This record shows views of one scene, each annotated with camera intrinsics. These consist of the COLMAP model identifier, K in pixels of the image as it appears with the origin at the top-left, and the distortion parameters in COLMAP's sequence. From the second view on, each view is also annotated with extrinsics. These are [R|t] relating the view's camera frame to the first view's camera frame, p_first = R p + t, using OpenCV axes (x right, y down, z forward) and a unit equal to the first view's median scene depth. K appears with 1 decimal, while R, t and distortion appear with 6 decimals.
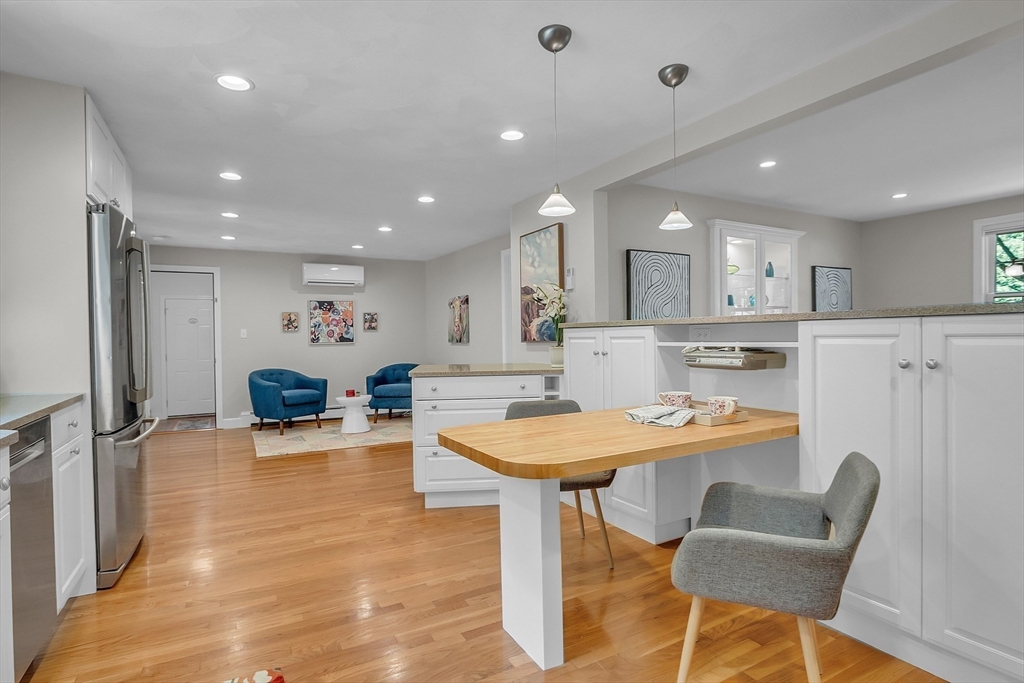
lens RADIAL K [[515.0, 0, 507.0], [0, 515.0, 342.1], [0, 0, 1]] dist [-0.015672, -0.000398]
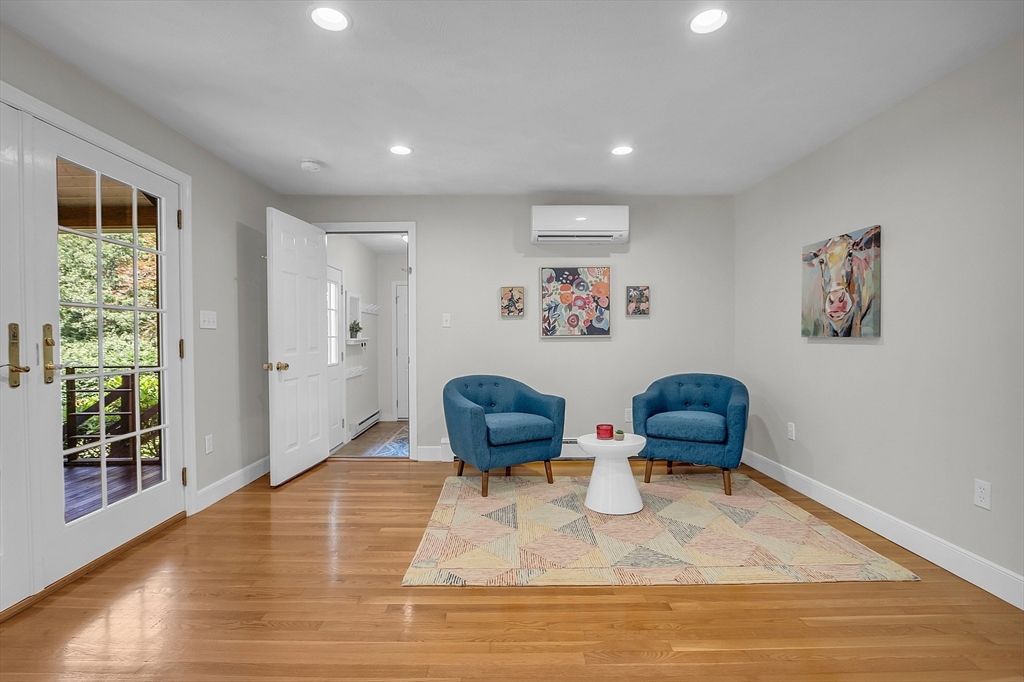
lens RADIAL K [[460.1, 0, 506.7], [0, 460.1, 346.1], [0, 0, 1]] dist [-0.020259, -0.000029]
pose [[0.881422, 0.019380, -0.471931, -0.163739], [-0.013112, 0.999777, 0.016568, 0.006017], [0.472147, -0.008415, 0.881480, 0.510276]]
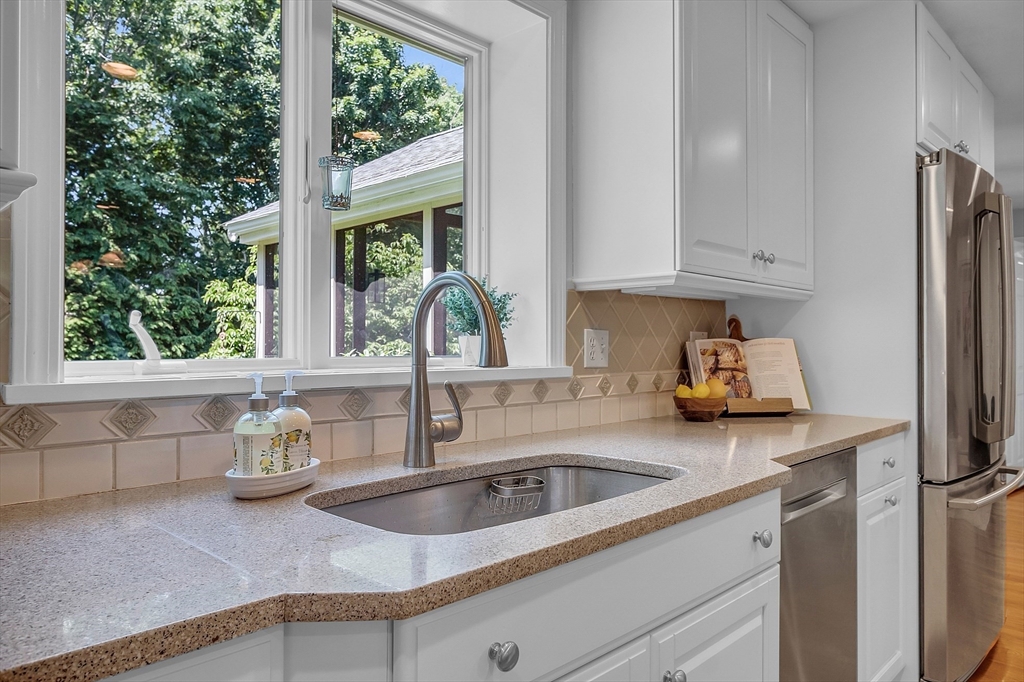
lens RADIAL K [[688.7, 0, 513.5], [0, 688.7, 341.7], [0, 0, 1]] dist [-0.000912, 0.000744]
pose [[0.298944, 0.005810, -0.954253, -0.023755], [-0.016095, 0.999870, 0.001046, -0.000817], [0.954135, 0.015046, 0.298998, 0.058272]]
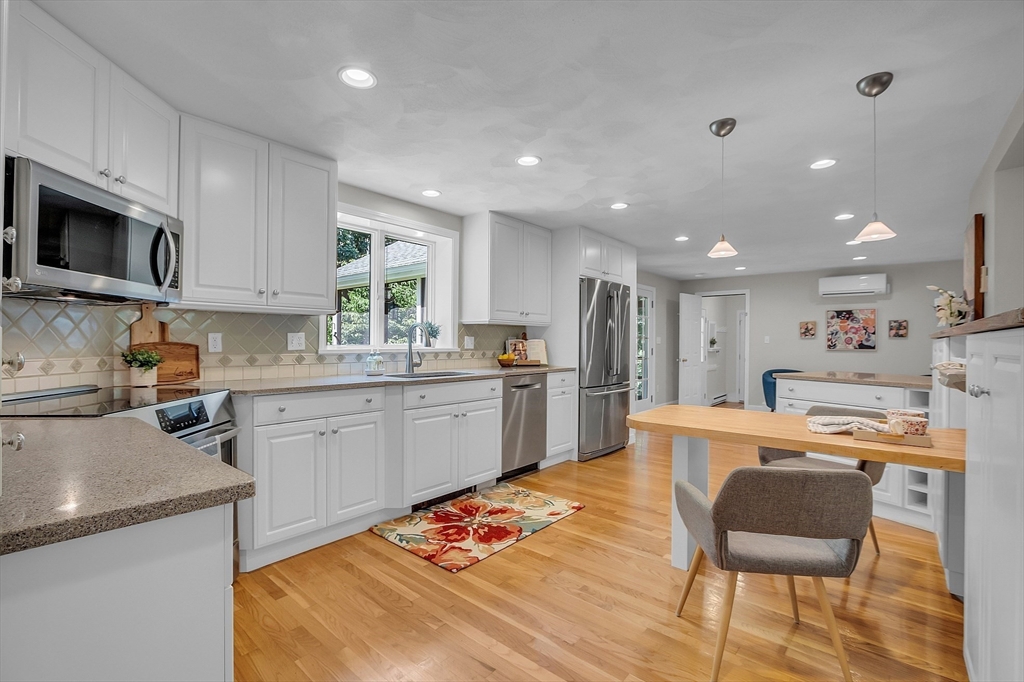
lens RADIAL K [[449.5, 0, 510.2], [0, 449.5, 339.4], [0, 0, 1]] dist [-0.017191, -0.000055]
pose [[0.359241, 0.011367, -0.933176, 0.282196], [-0.023995, 0.999708, 0.002940, -0.005479], [0.932936, 0.021336, 0.359408, 0.016531]]
